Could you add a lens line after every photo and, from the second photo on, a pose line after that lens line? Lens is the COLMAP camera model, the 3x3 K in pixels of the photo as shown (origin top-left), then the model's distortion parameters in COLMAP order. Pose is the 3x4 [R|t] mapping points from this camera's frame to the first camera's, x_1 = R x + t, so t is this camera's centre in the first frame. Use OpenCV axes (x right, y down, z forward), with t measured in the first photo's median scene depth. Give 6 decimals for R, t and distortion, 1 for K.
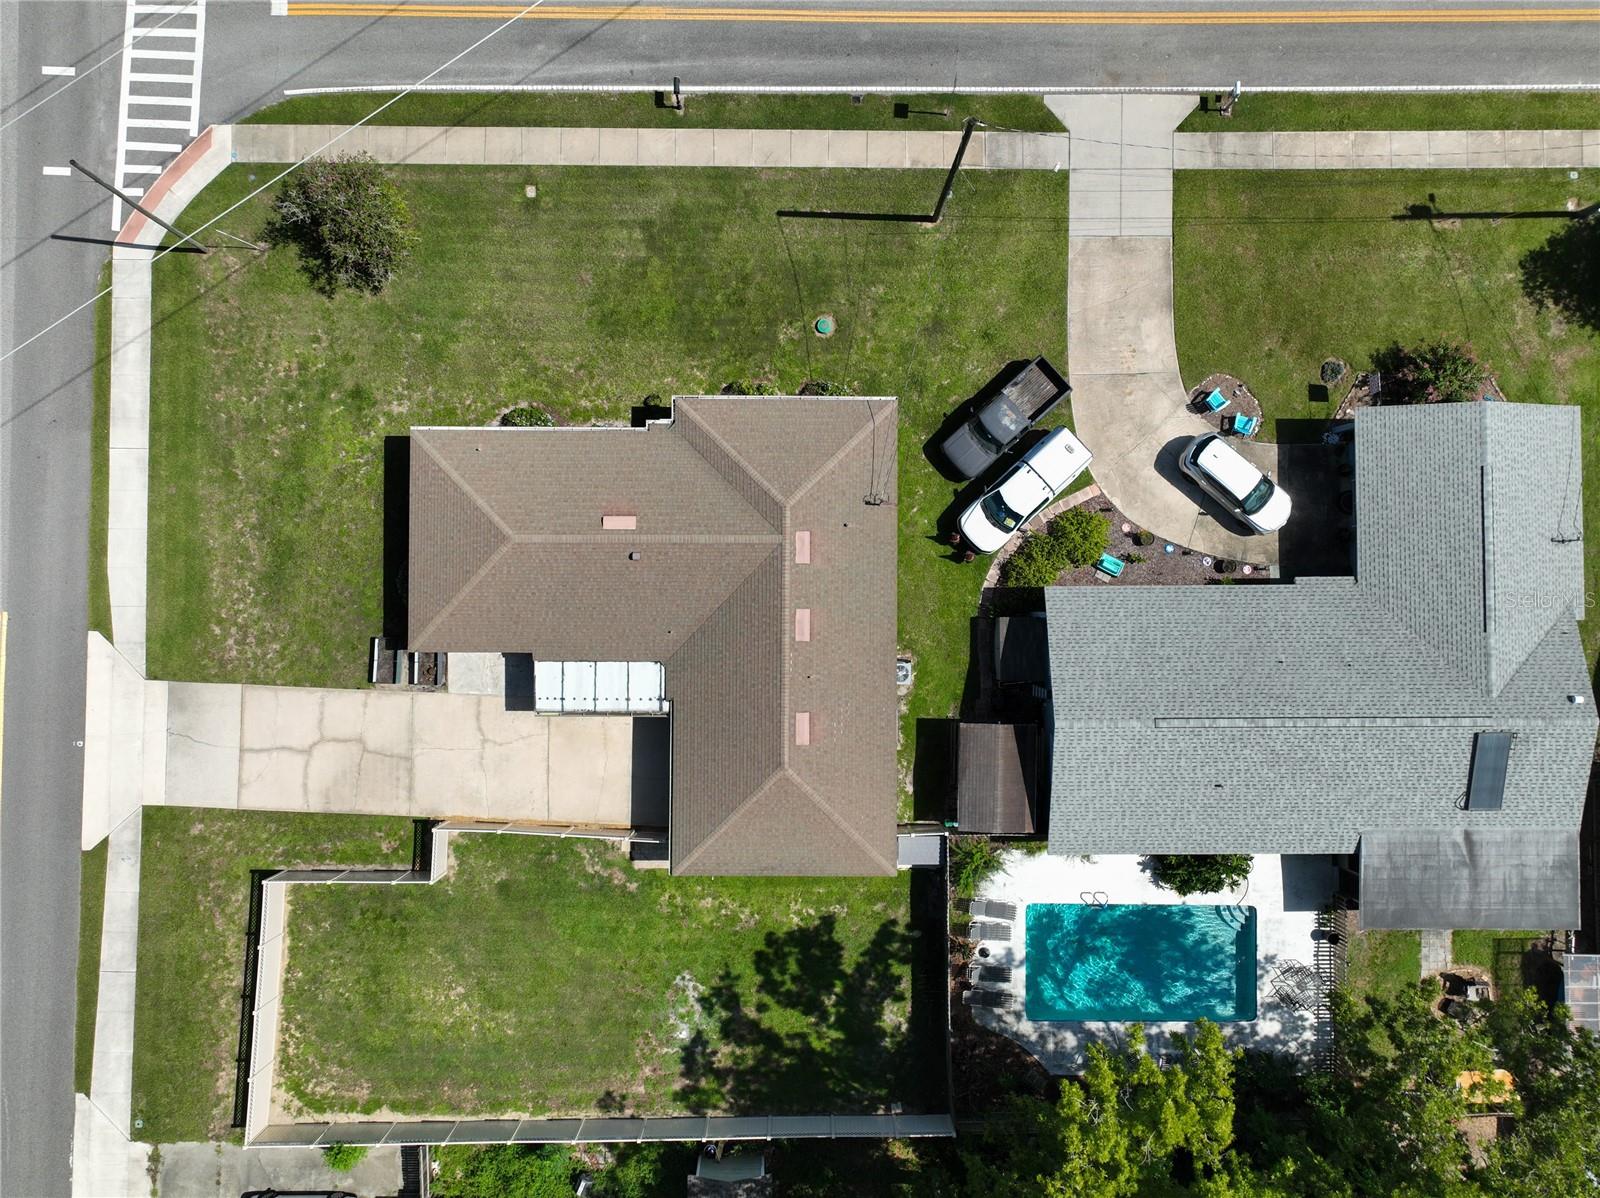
lens RADIAL K [[1149.5, 0, 812.9], [0, 1149.5, 598.0], [0, 0, 1]] dist [-0.002399, 0.018902]
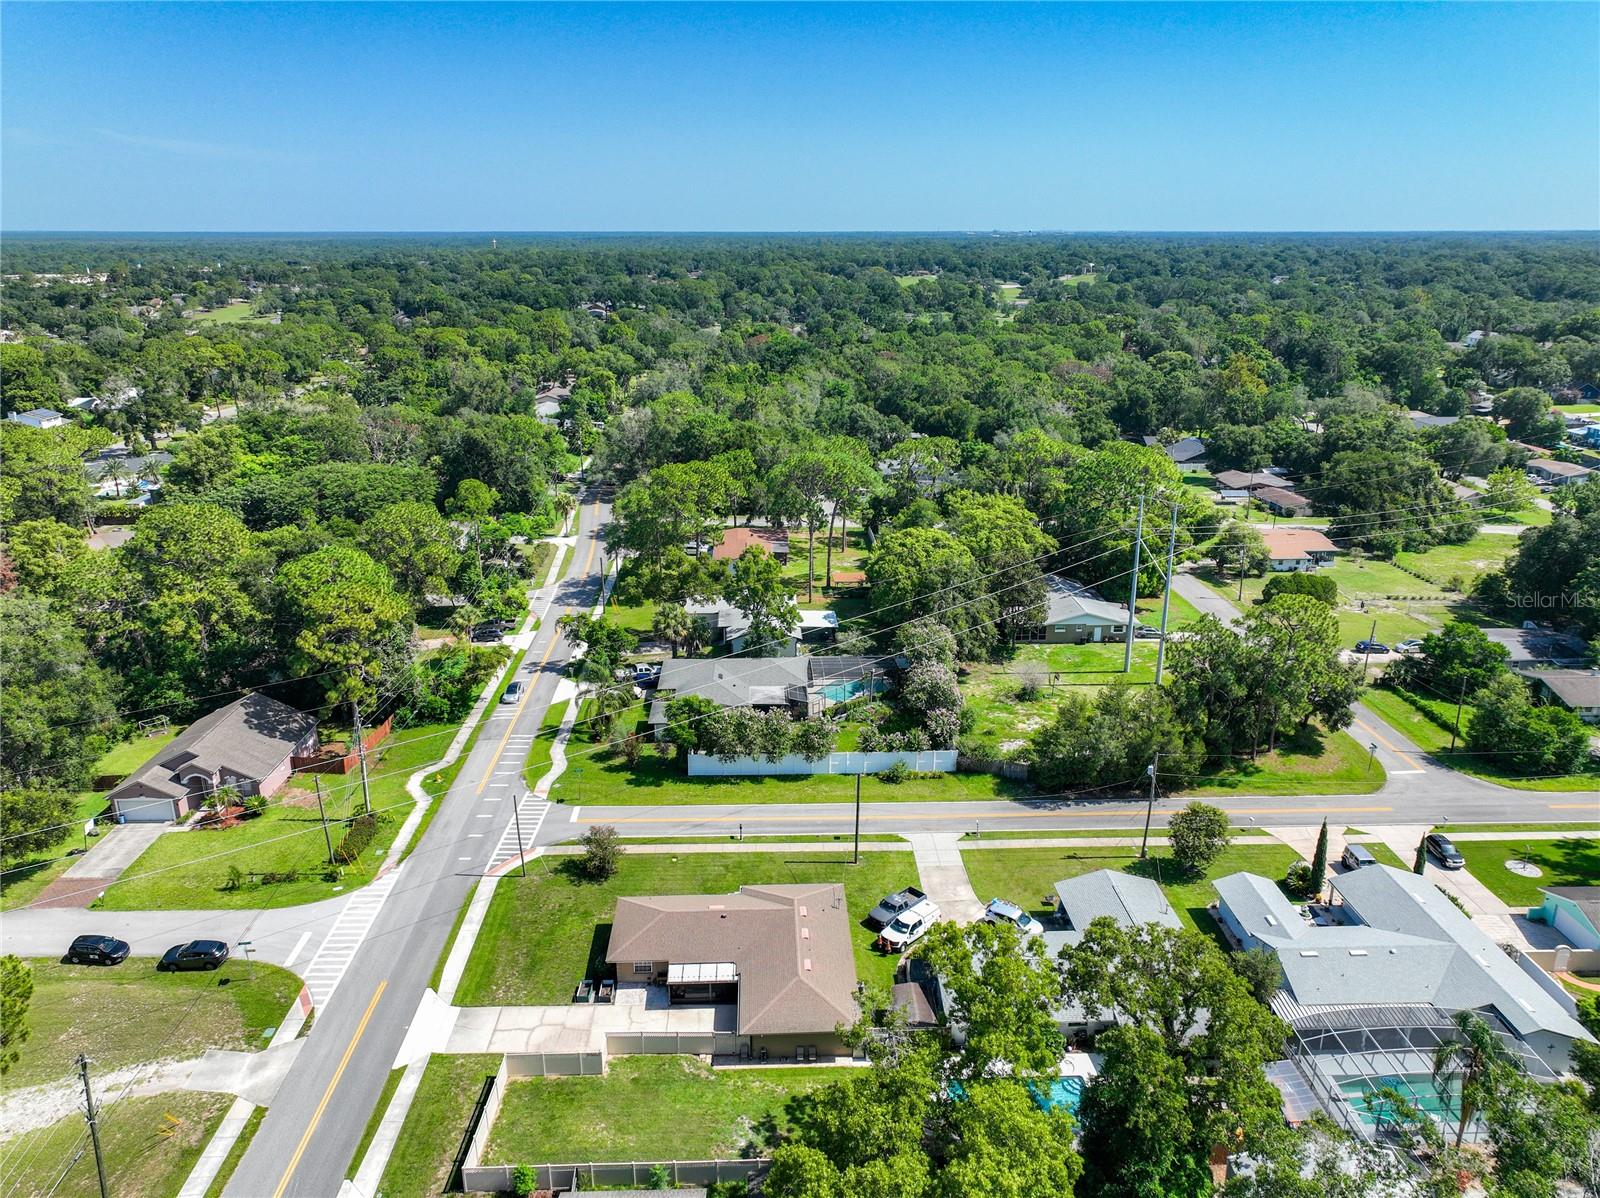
lens RADIAL K [[1126.5, 0, 805.5], [0, 1126.5, 592.5], [0, 0, 1]] dist [0.004184, 0.005183]
pose [[0.998883, -0.019849, 0.042877, -0.075635], [0.047043, 0.333186, -0.941687, 1.580741], [0.004406, 0.942652, 0.333747, -0.225406]]
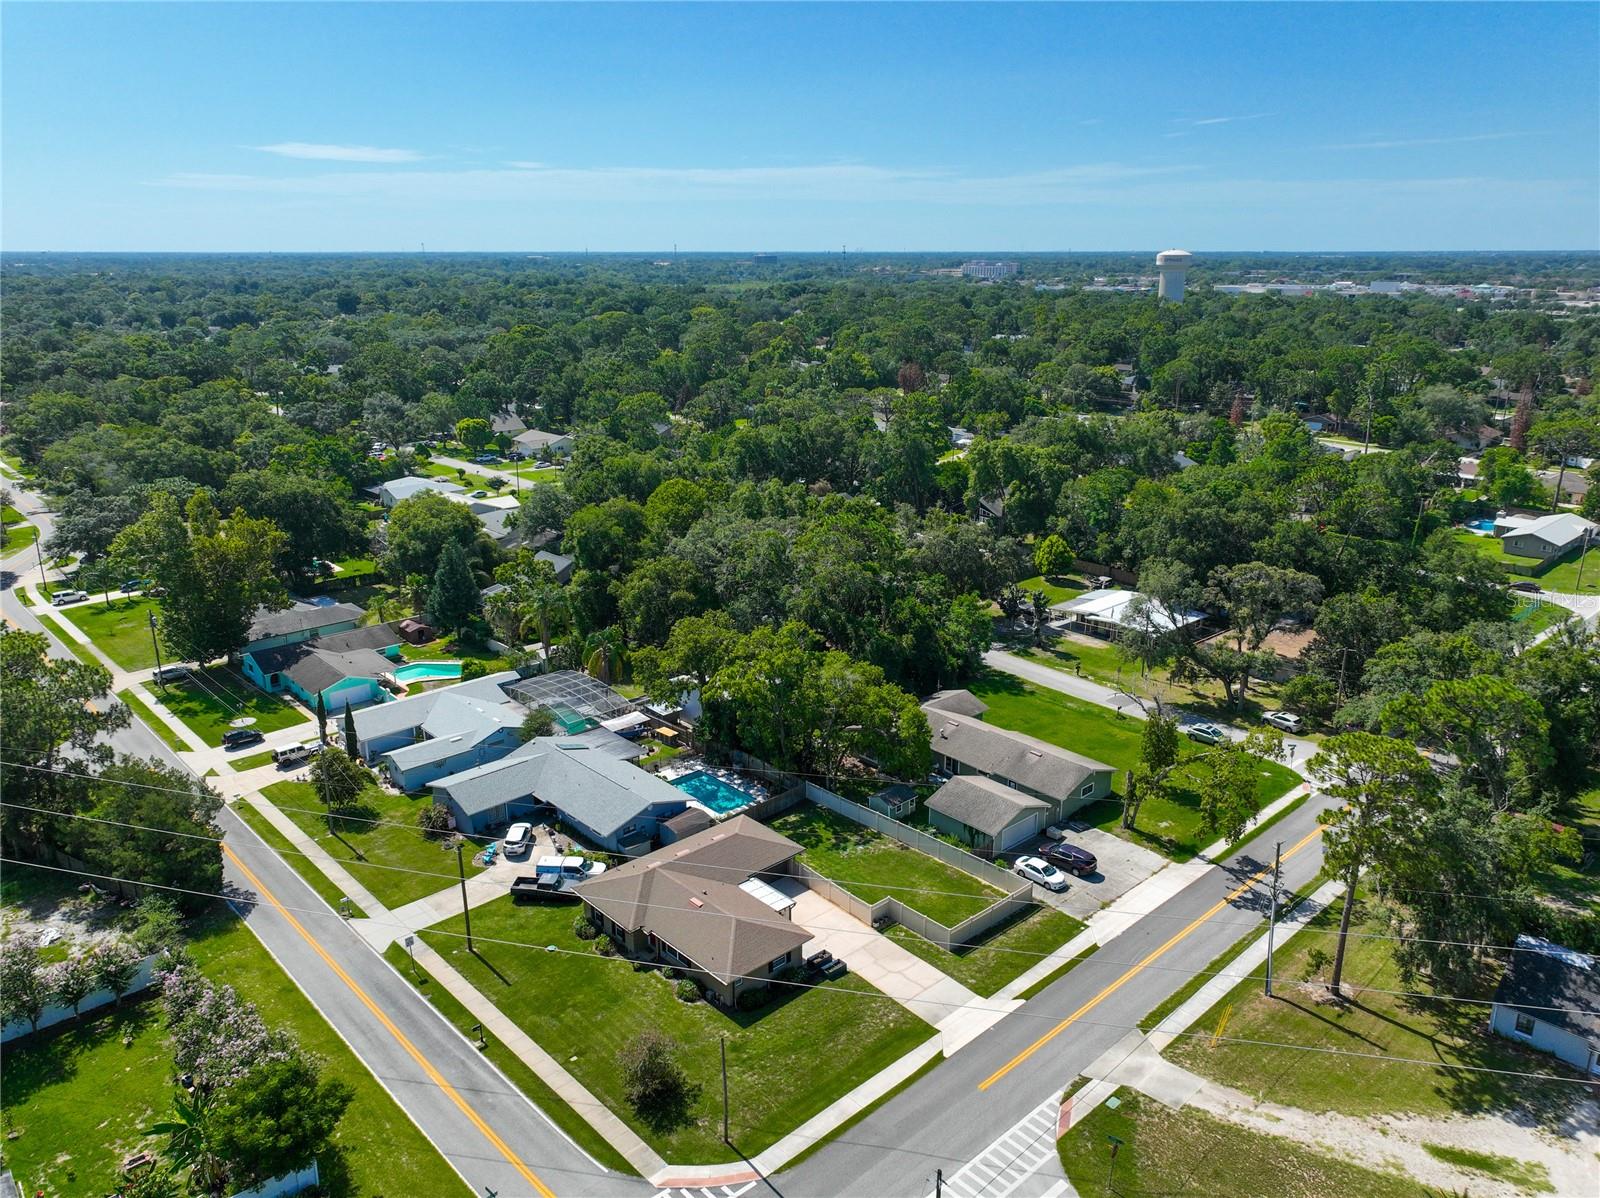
lens RADIAL K [[1149.5, 0, 812.9], [0, 1149.5, 598.0], [0, 0, 1]] dist [-0.002399, 0.018902]
pose [[-0.686973, -0.217161, 0.693477, -1.503293], [0.726326, -0.175260, 0.664631, -1.101113], [-0.022793, 0.960273, 0.278128, -0.097442]]
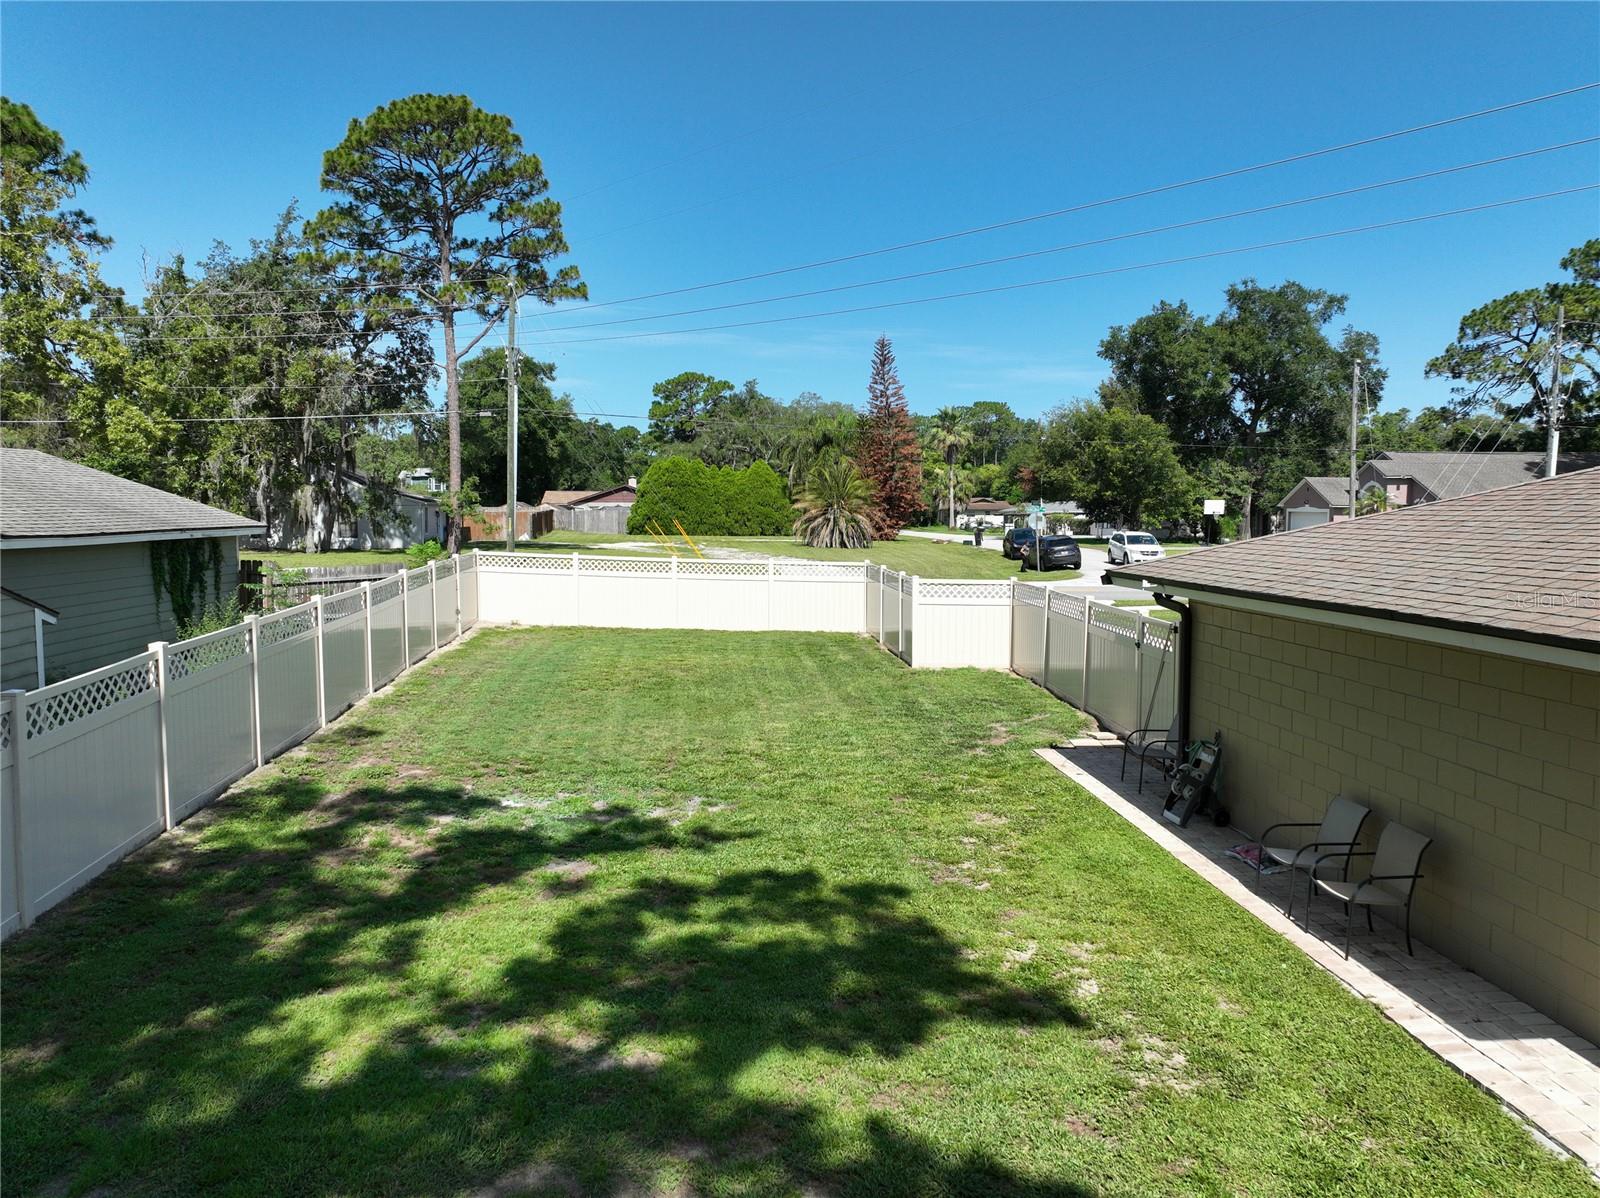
lens RADIAL K [[1129.0, 0, 800.0], [0, 1129.0, 599.0], [0, 0, 1]] dist [0.004684, 0.009330]
pose [[0.098009, 0.082607, -0.991751, 0.172727], [-0.994916, 0.031323, -0.095712, 0.330883], [0.023158, 0.996090, 0.085257, 0.925487]]
